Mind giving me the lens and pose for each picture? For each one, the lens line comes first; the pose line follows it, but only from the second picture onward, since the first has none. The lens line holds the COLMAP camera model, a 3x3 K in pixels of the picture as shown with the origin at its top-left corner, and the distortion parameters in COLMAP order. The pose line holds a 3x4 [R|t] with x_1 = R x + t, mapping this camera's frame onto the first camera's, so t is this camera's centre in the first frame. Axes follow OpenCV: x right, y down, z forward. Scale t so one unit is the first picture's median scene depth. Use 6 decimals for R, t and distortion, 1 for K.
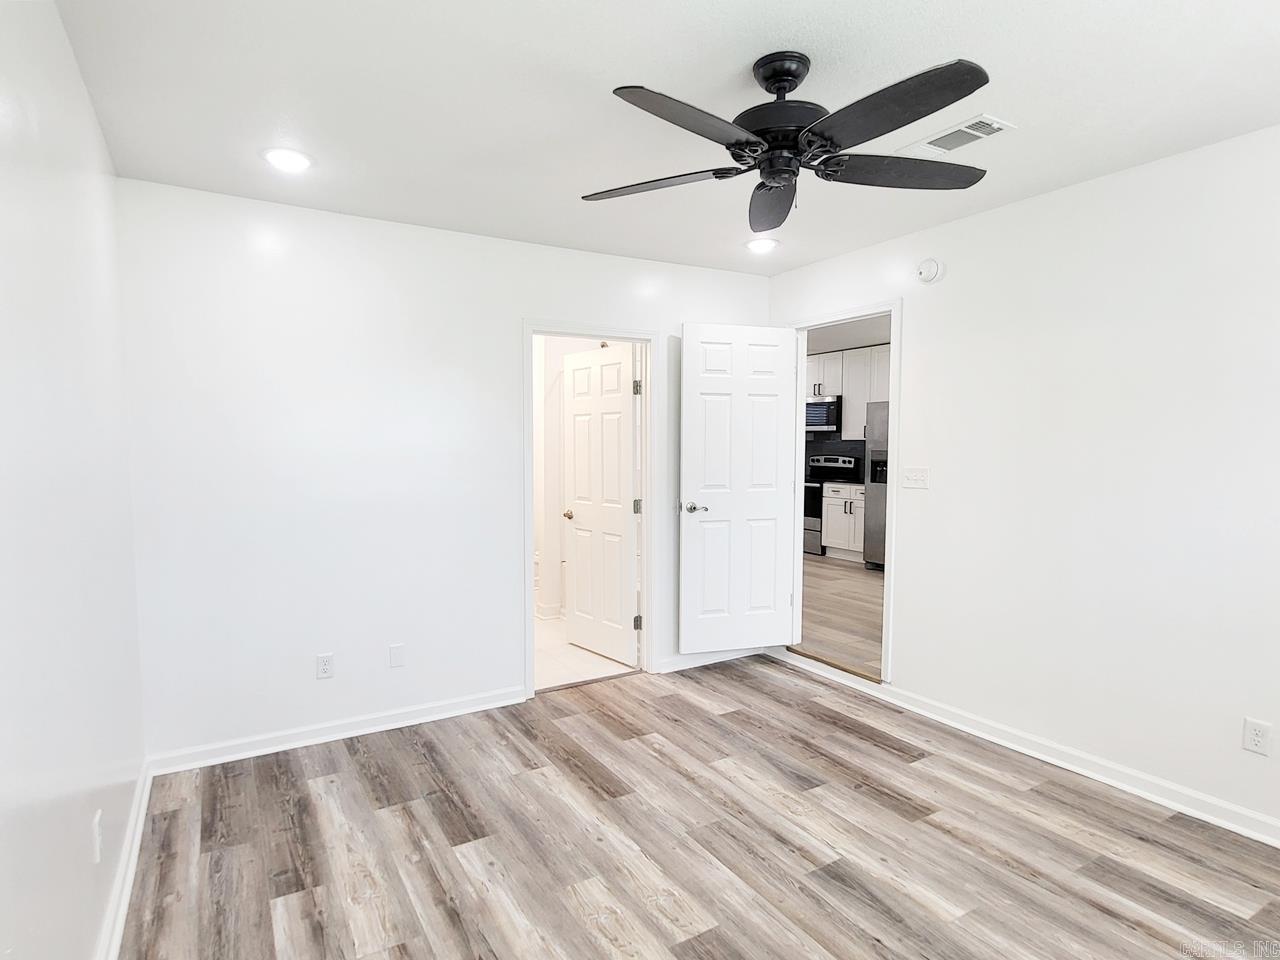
lens RADIAL K [[698.7, 0, 631.2], [0, 698.7, 485.5], [0, 0, 1]] dist [-0.000309, -0.000920]
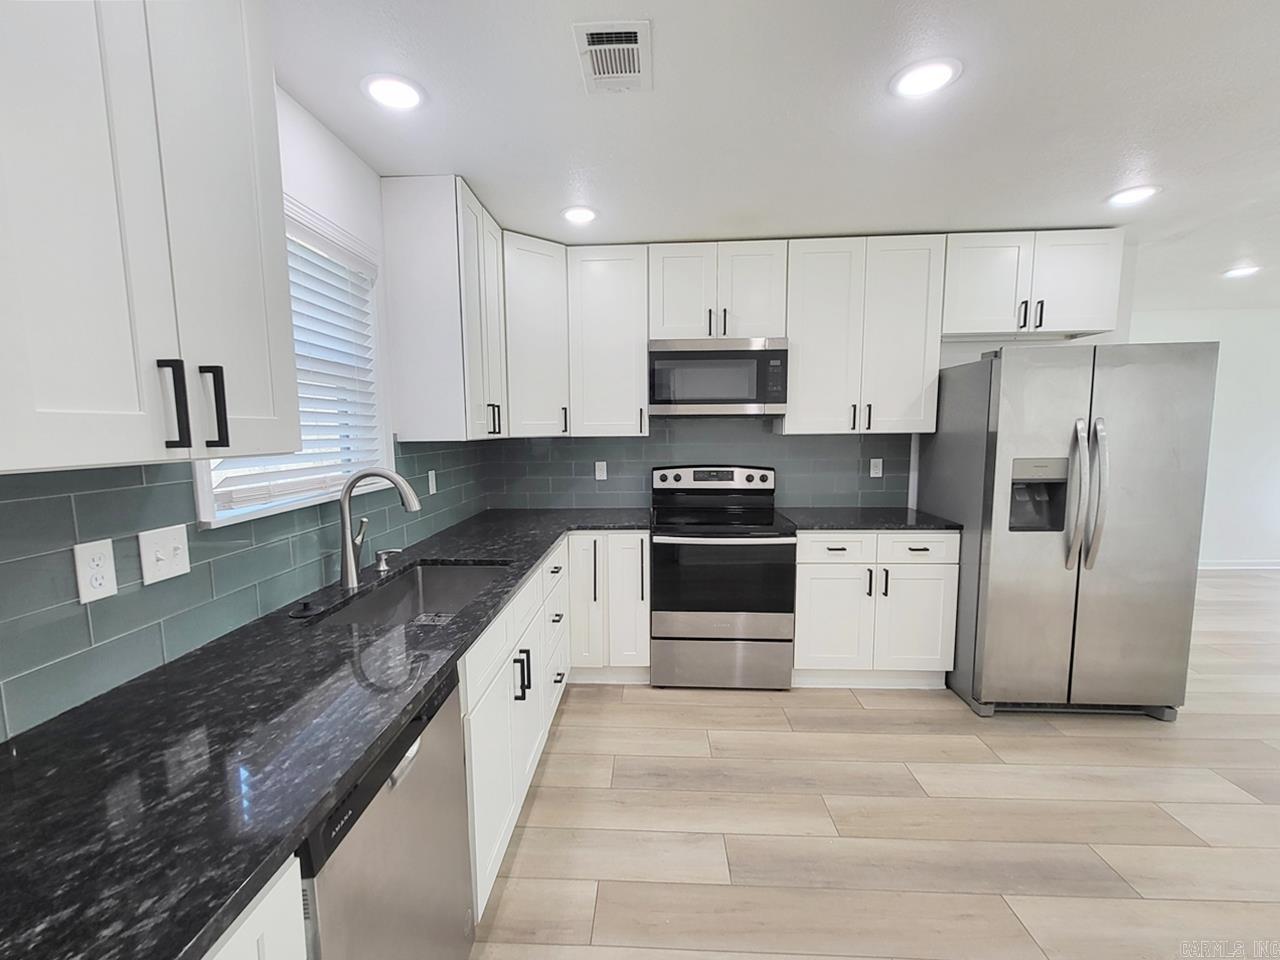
lens RADIAL K [[543.5, 0, 619.1], [0, 543.5, 486.6], [0, 0, 1]] dist [-0.001256, -0.000465]
pose [[0.562530, -0.095536, 0.821239, -0.067934], [0.063889, 0.995354, 0.072029, -0.064077], [-0.824305, 0.011950, 0.566020, 0.889263]]
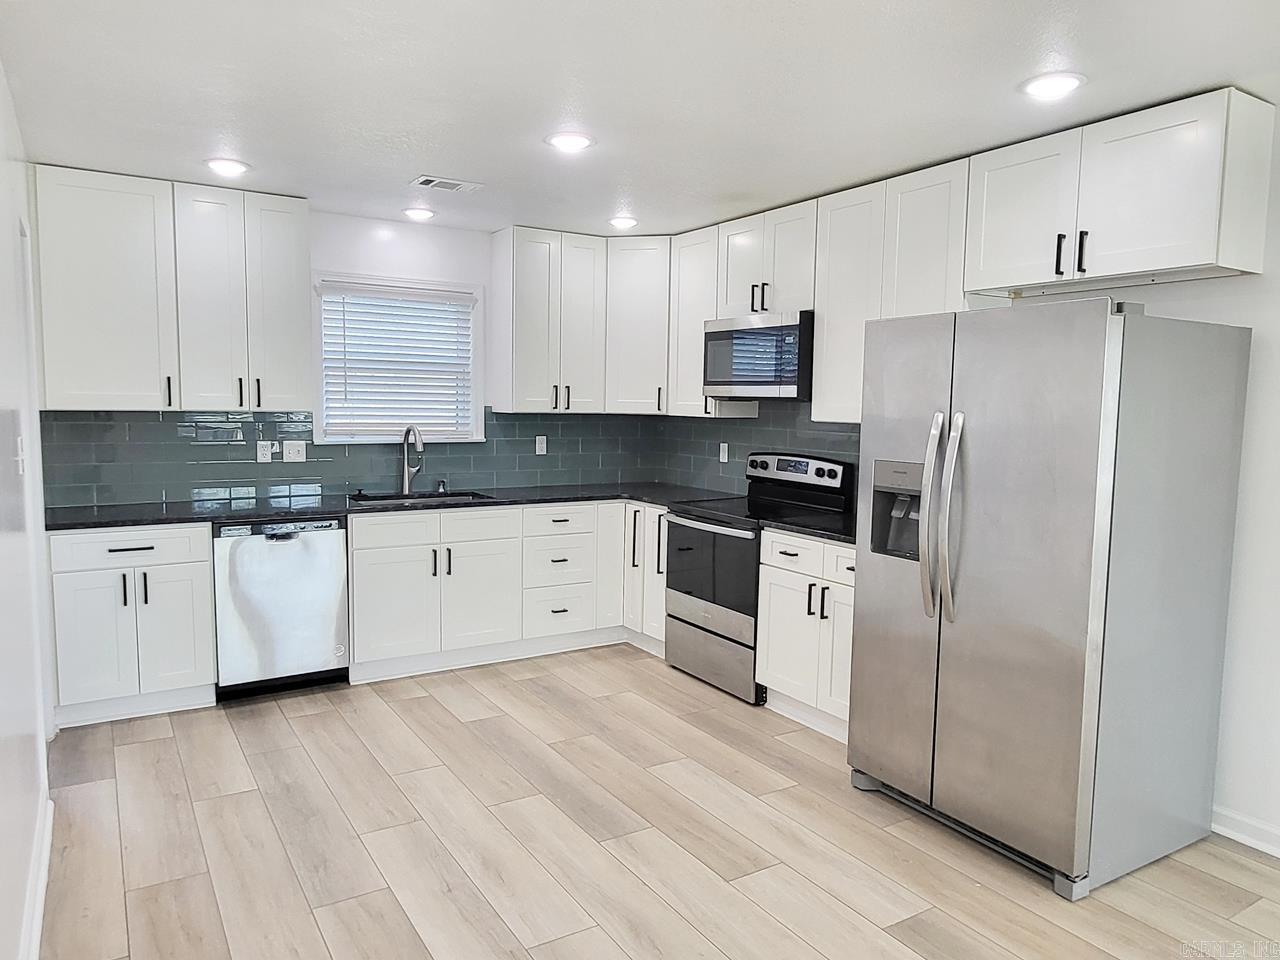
lens RADIAL K [[857.5, 0, 640.0], [0, 857.5, 480.0], [0, 0, 1]] dist [-0.000397, 0.003005]
pose [[0.999431, 0.012679, 0.031244, 0.188074], [-0.013609, 0.999466, 0.029718, -0.044713], [-0.030851, -0.030126, 0.999070, 0.508416]]
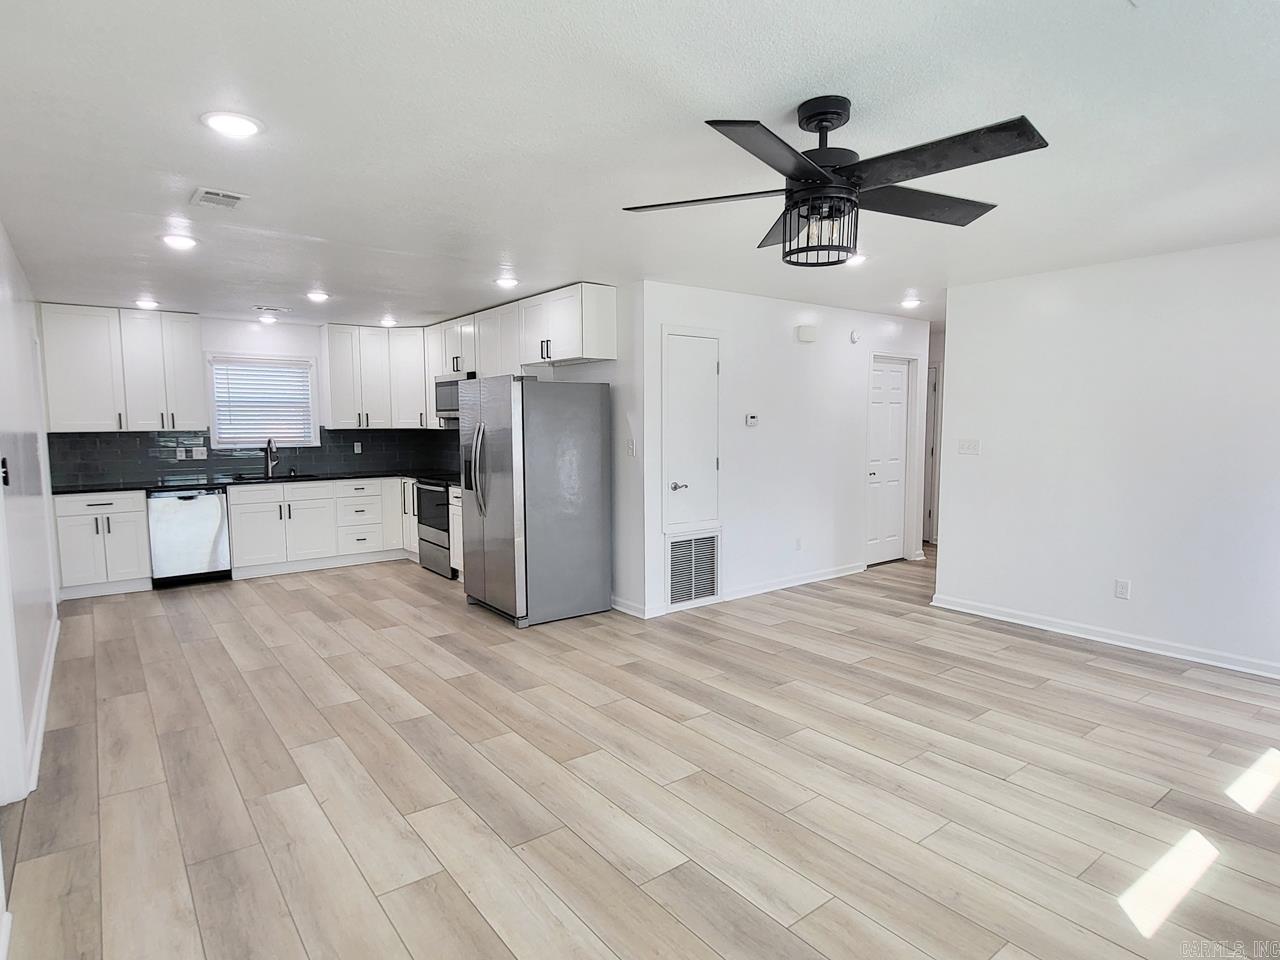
lens RADIAL K [[698.7, 0, 631.2], [0, 698.7, 485.5], [0, 0, 1]] dist [-0.000309, -0.000920]
pose [[0.992863, -0.015904, 0.118197, 0.379122], [0.012365, 0.999455, 0.030615, -0.025136], [-0.118620, -0.028935, 0.992518, 0.212510]]
